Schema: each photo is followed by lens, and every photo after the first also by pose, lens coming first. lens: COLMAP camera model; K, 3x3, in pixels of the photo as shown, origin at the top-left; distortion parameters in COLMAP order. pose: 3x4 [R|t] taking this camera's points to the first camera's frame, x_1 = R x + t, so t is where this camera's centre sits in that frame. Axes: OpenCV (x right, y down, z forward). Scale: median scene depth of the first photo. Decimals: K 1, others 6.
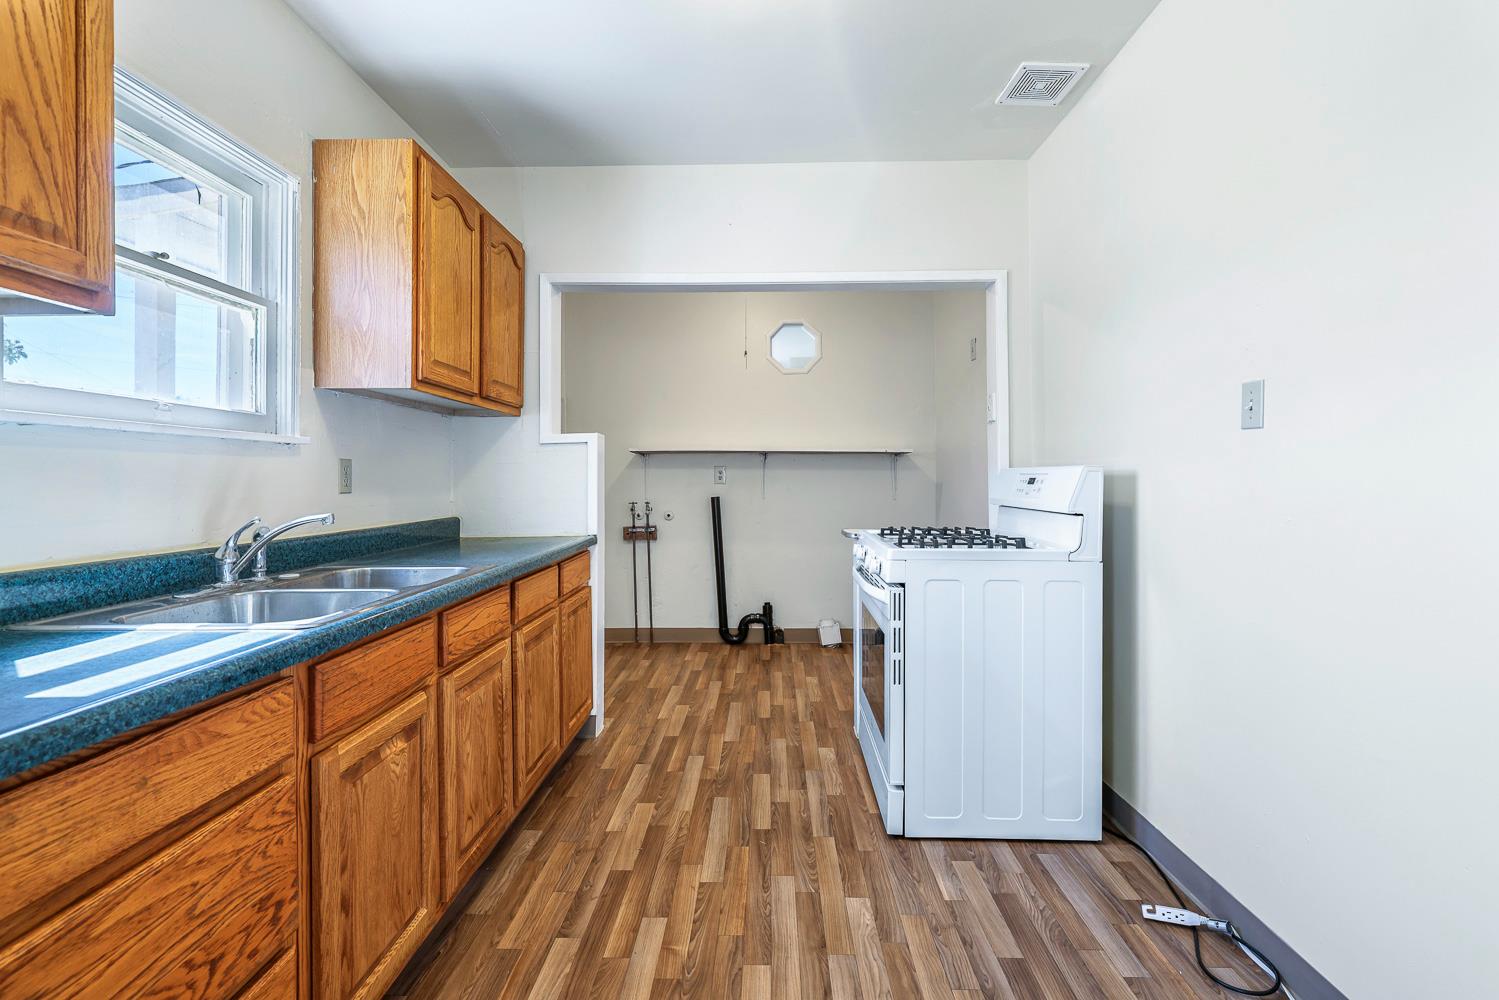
lens RADIAL K [[690.6, 0, 740.0], [0, 690.6, 478.7], [0, 0, 1]] dist [-0.003092, 0.000654]
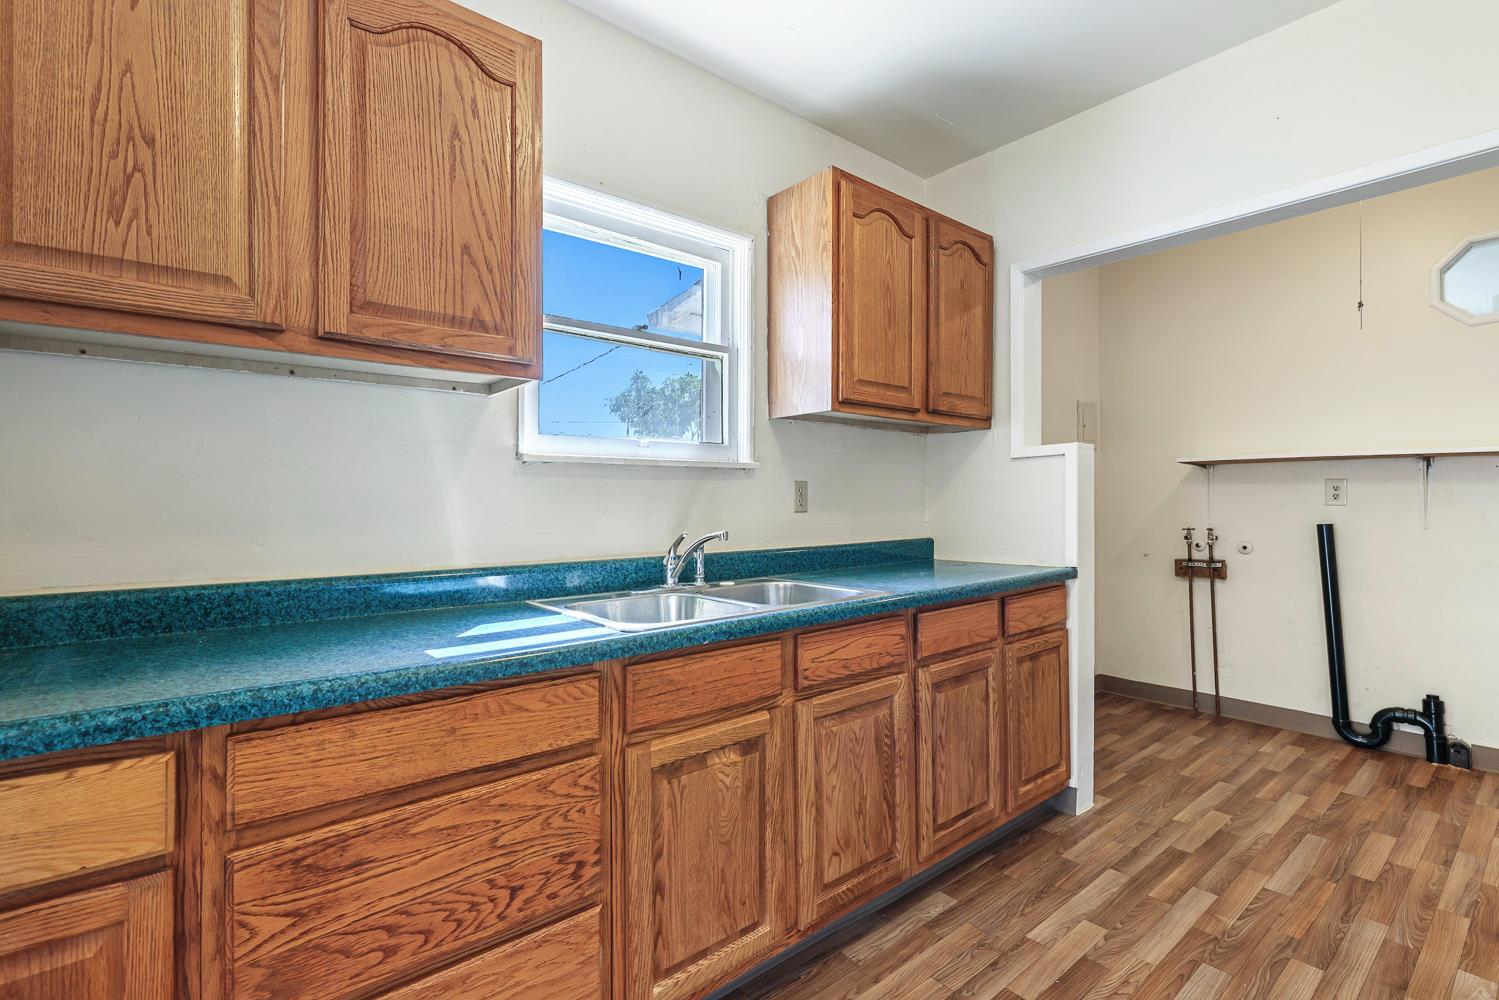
lens RADIAL K [[690.6, 0, 737.0], [0, 690.6, 496.7], [0, 0, 1]] dist [-0.003092, 0.000654]
pose [[0.649639, -0.000847, -0.760242, 0.205530], [0.001900, 0.999998, 0.000509, -0.004280], [0.760240, -0.001775, 0.649640, 0.227008]]
